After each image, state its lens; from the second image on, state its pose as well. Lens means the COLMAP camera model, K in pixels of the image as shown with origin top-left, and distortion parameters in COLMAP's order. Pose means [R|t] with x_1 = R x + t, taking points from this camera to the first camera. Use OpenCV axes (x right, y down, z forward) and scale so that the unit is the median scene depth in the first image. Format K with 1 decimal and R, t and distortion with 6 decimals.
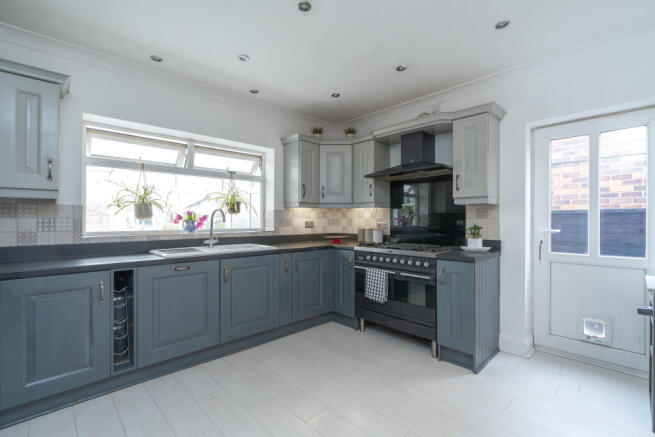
lens RADIAL K [[294.9, 0, 330.1], [0, 294.9, 222.5], [0, 0, 1]] dist [-0.003075, -0.001239]
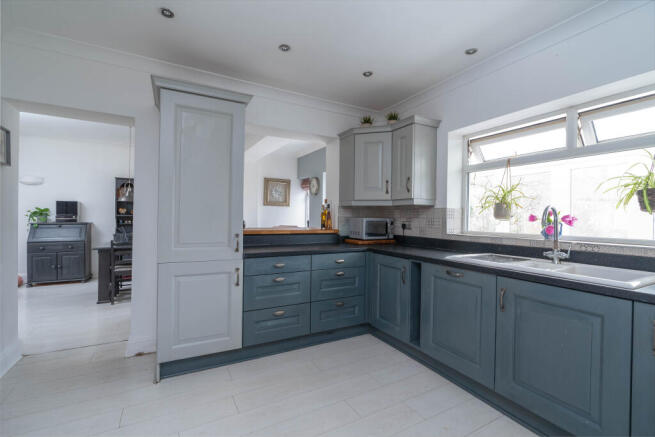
lens RADIAL K [[294.9, 0, 327.2], [0, 294.9, 223.6], [0, 0, 1]] dist [-0.003075, -0.001239]
pose [[-0.278206, 0.014399, -0.960413, 0.403257], [-0.021695, 0.999538, 0.021271, -0.008460], [0.960276, 0.026754, -0.277765, 0.725877]]
